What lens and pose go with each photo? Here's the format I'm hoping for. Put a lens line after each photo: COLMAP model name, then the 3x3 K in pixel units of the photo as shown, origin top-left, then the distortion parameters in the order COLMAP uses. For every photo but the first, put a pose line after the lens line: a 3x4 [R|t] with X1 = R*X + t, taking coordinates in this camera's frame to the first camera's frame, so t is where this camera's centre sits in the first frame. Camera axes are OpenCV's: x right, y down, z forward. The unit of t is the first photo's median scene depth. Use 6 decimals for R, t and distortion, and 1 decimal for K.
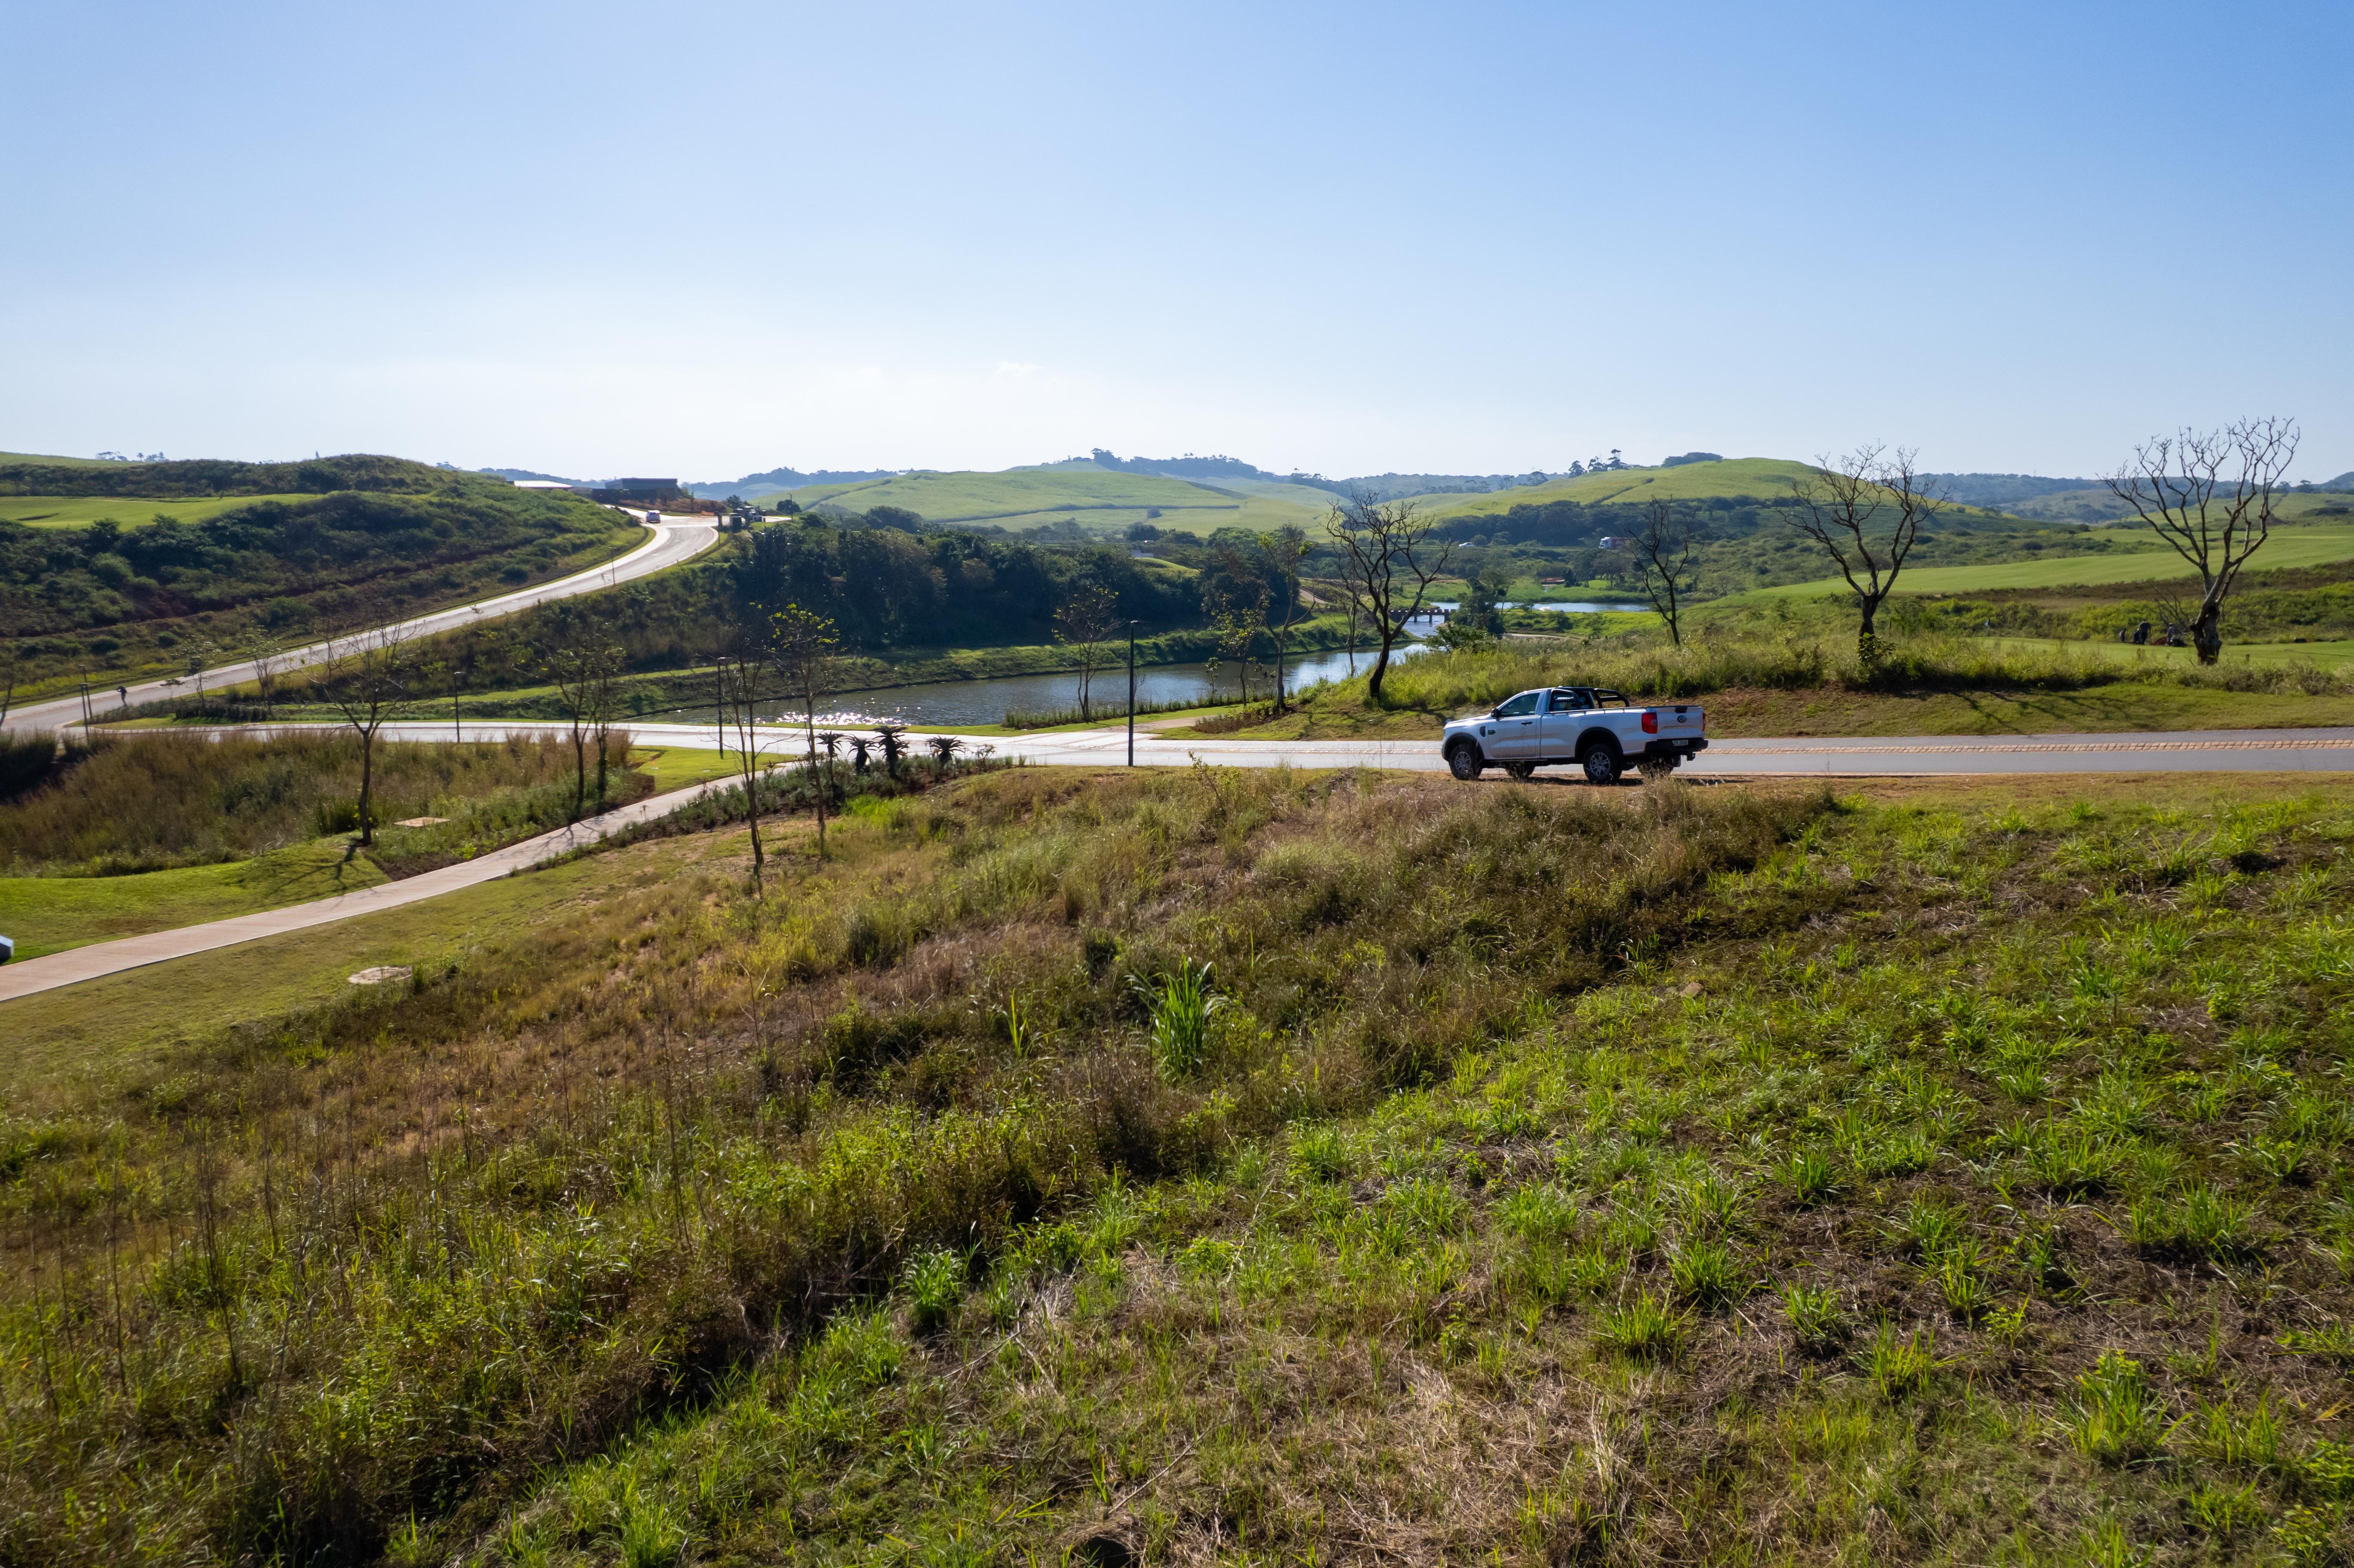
lens RADIAL K [[1498.0, 0, 1181.7], [0, 1498.0, 810.5], [0, 0, 1]] dist [-0.075321, 0.069232]
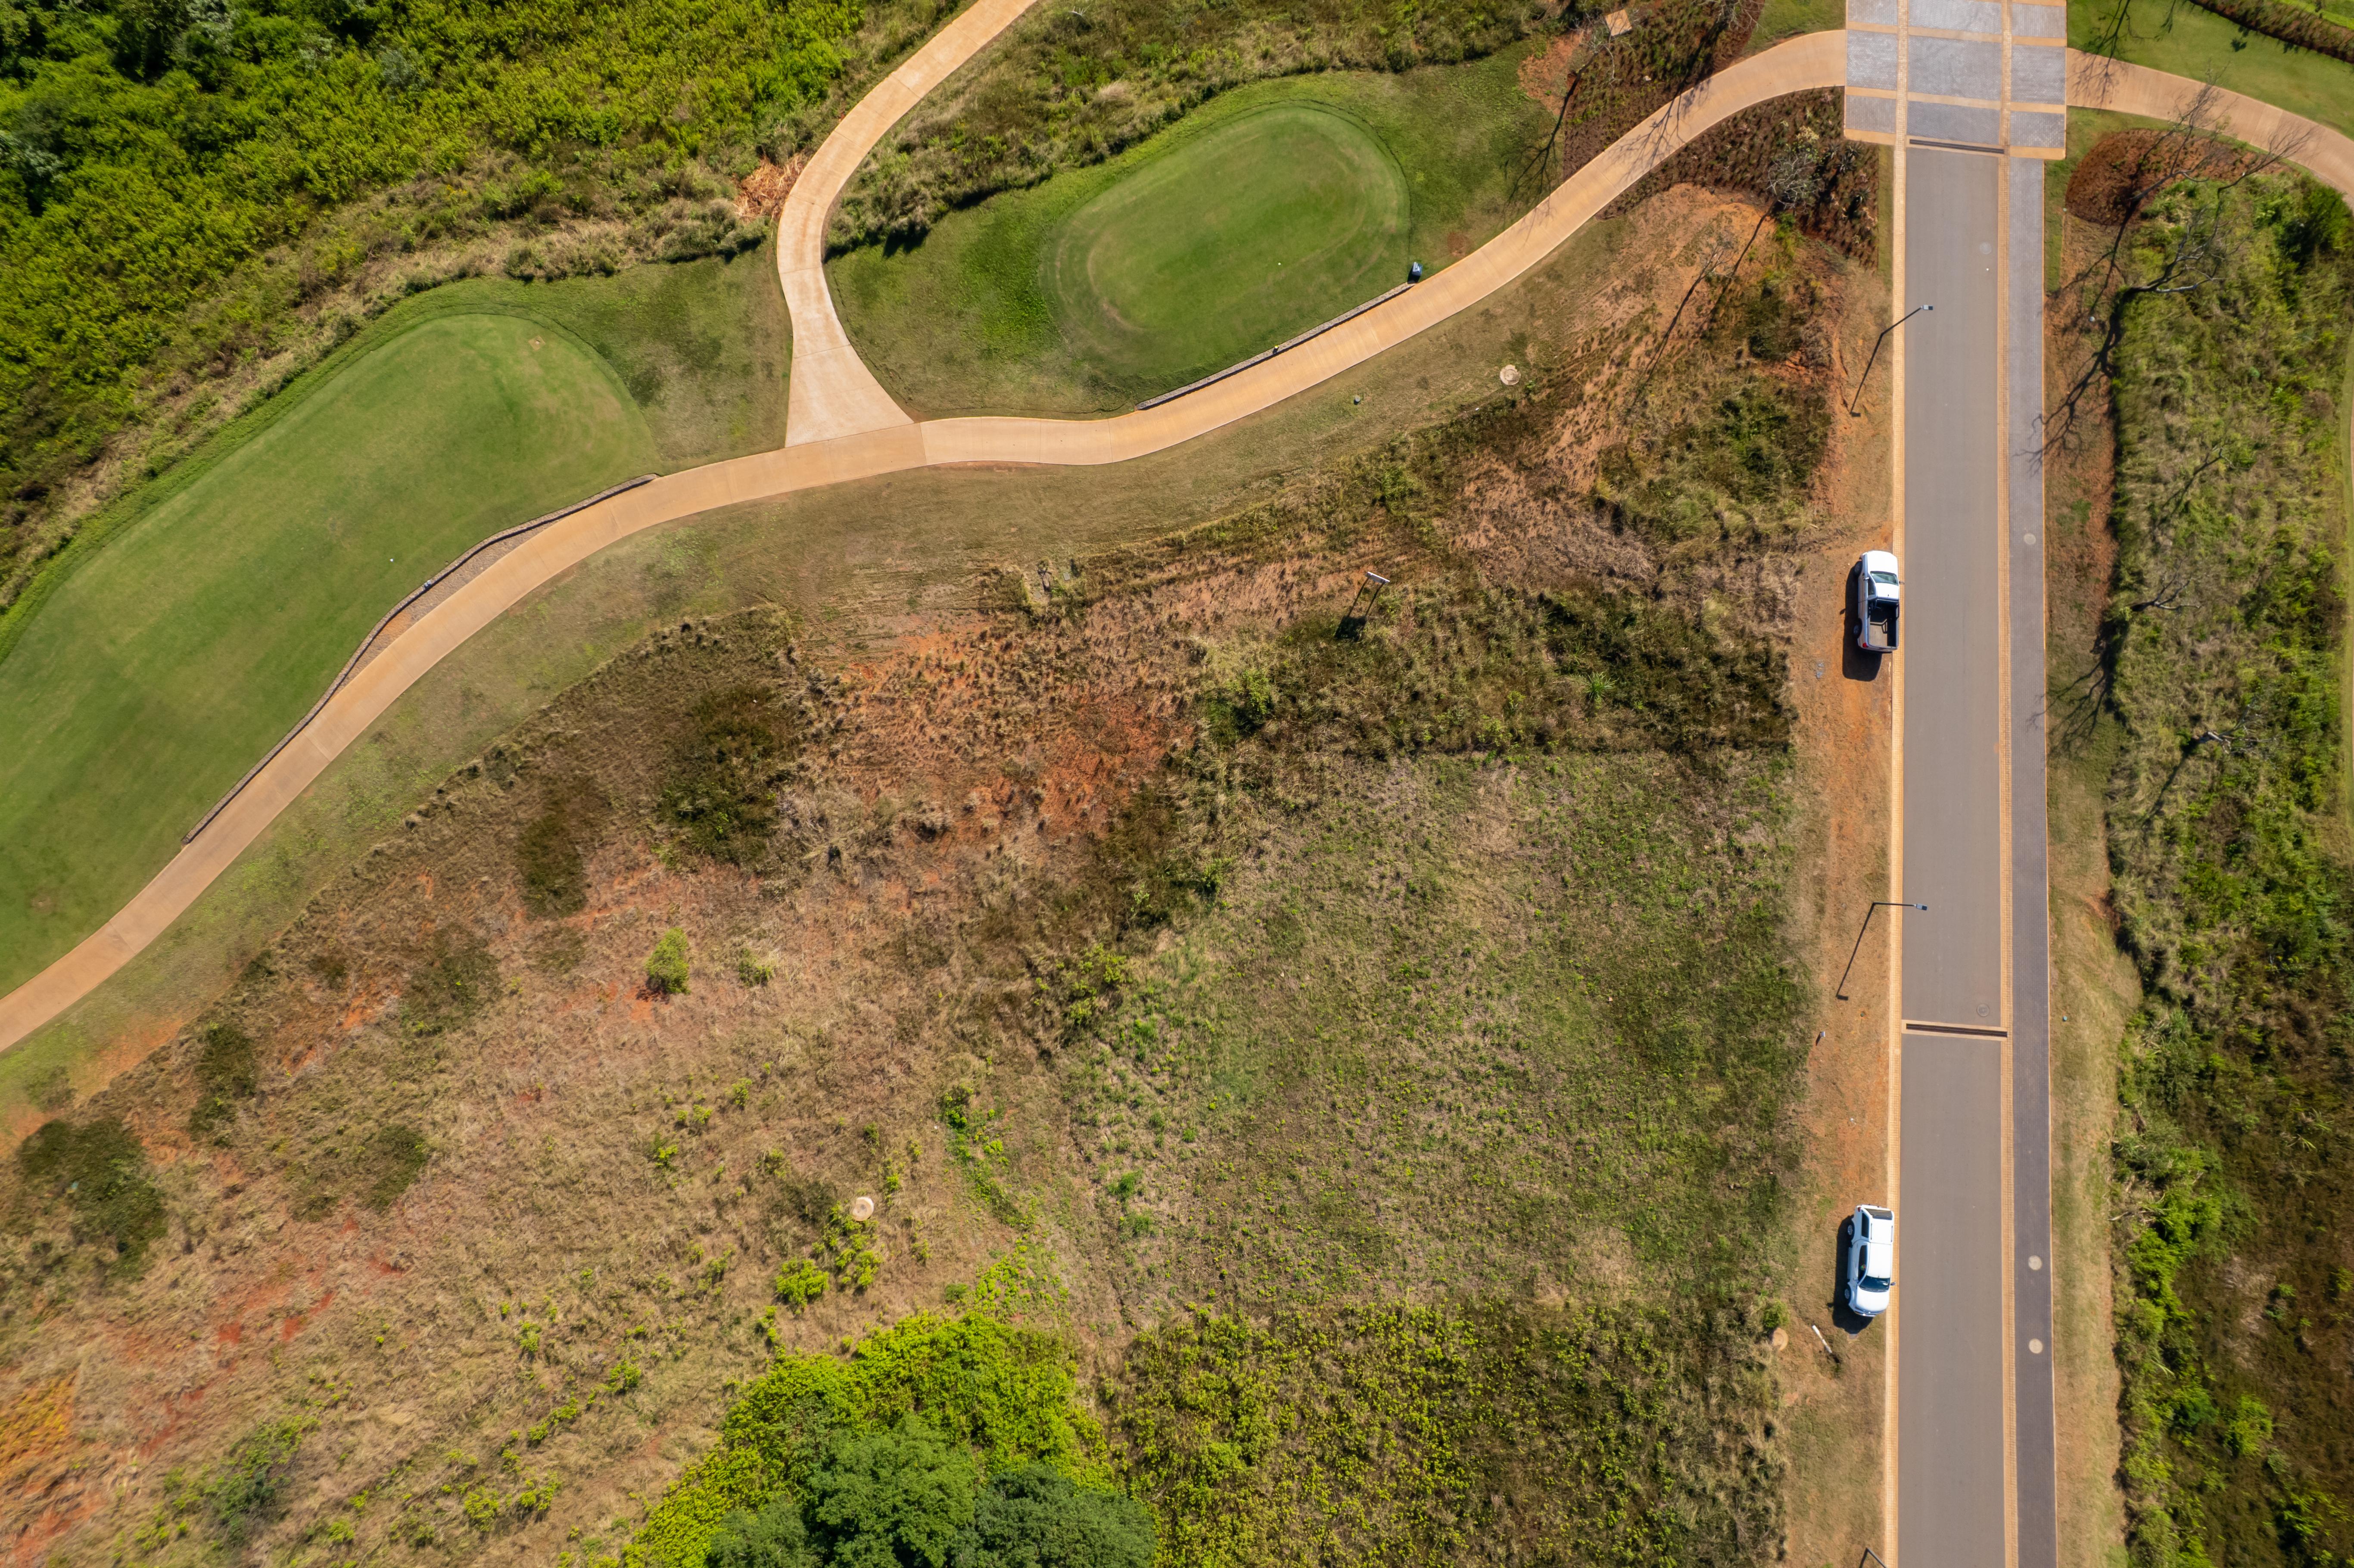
lens RADIAL K [[1498.0, 0, 1176.3], [0, 1498.0, 771.9], [0, 0, 1]] dist [-0.075321, 0.069232]
pose [[0.726763, 0.686837, -0.008403, -0.286826], [-0.141525, 0.161700, 0.976639, -1.629407], [0.672150, -0.708596, 0.214722, -0.420039]]
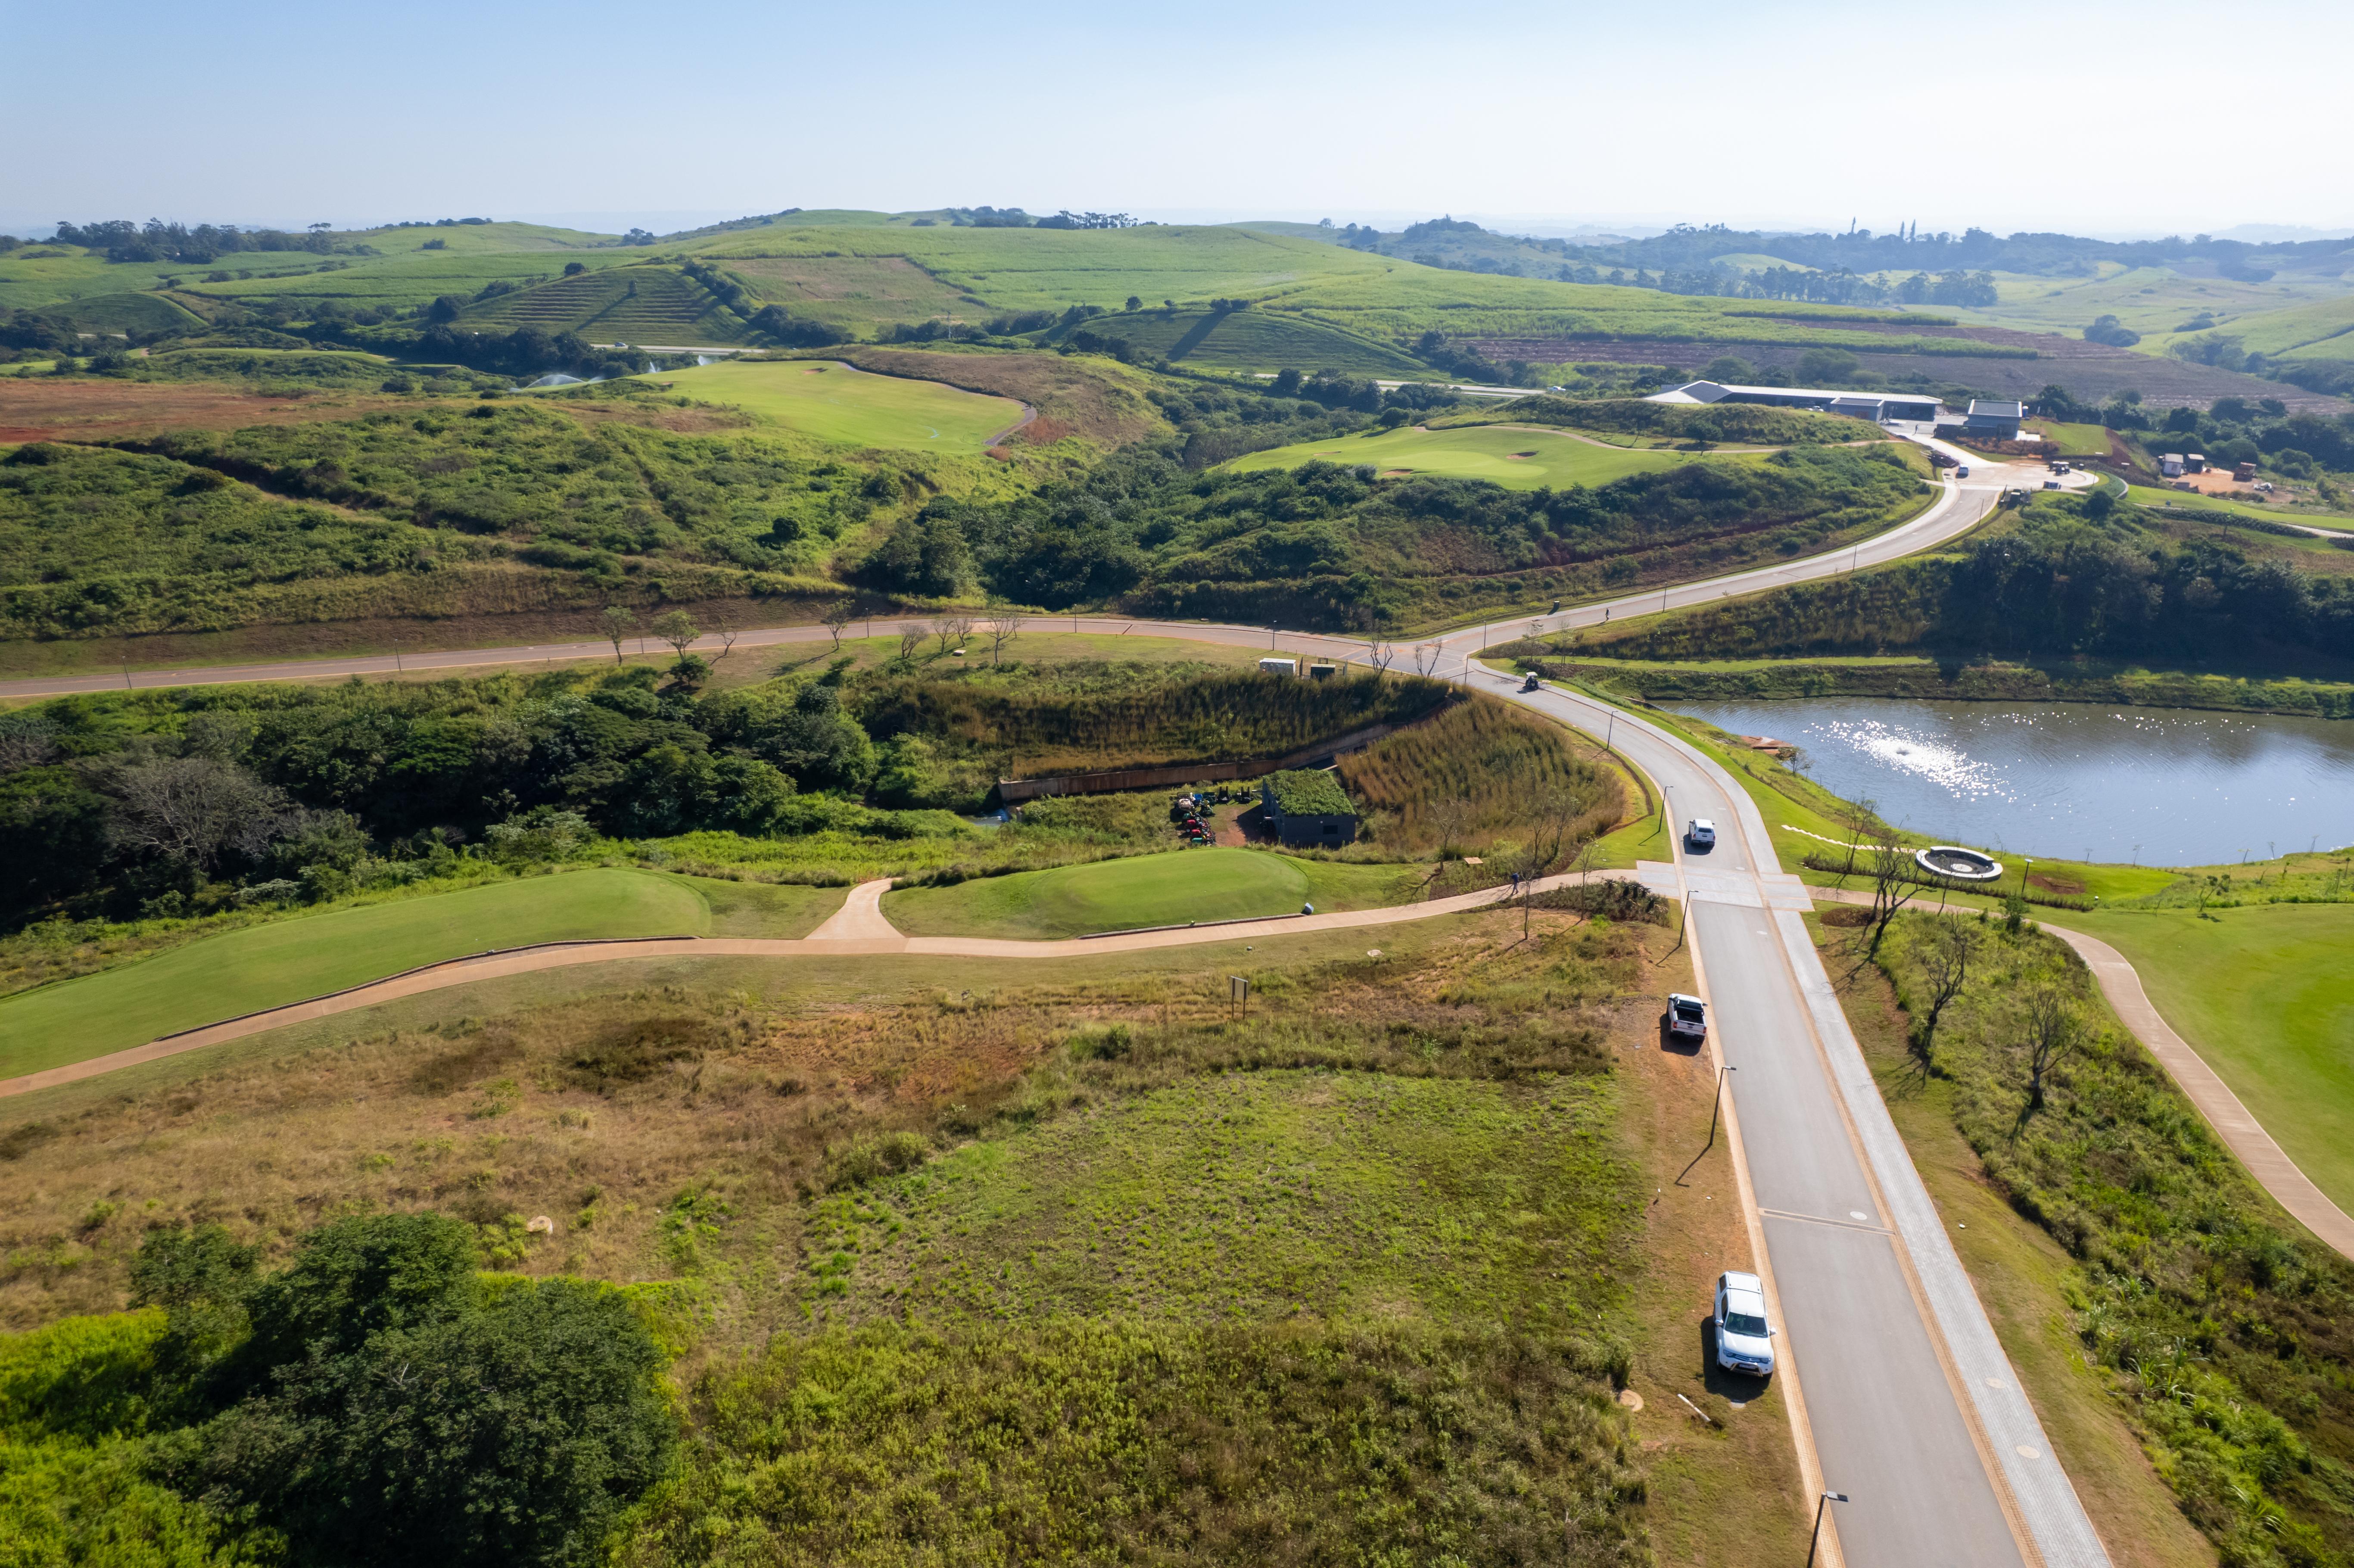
lens RADIAL K [[1498.0, 0, 1185.7], [0, 1498.0, 794.5], [0, 0, 1]] dist [-0.075321, 0.069232]
pose [[0.596071, 0.278290, -0.753162, 1.185754], [-0.157298, 0.960313, 0.230341, -0.665996], [0.787373, -0.018828, 0.616189, -1.056692]]
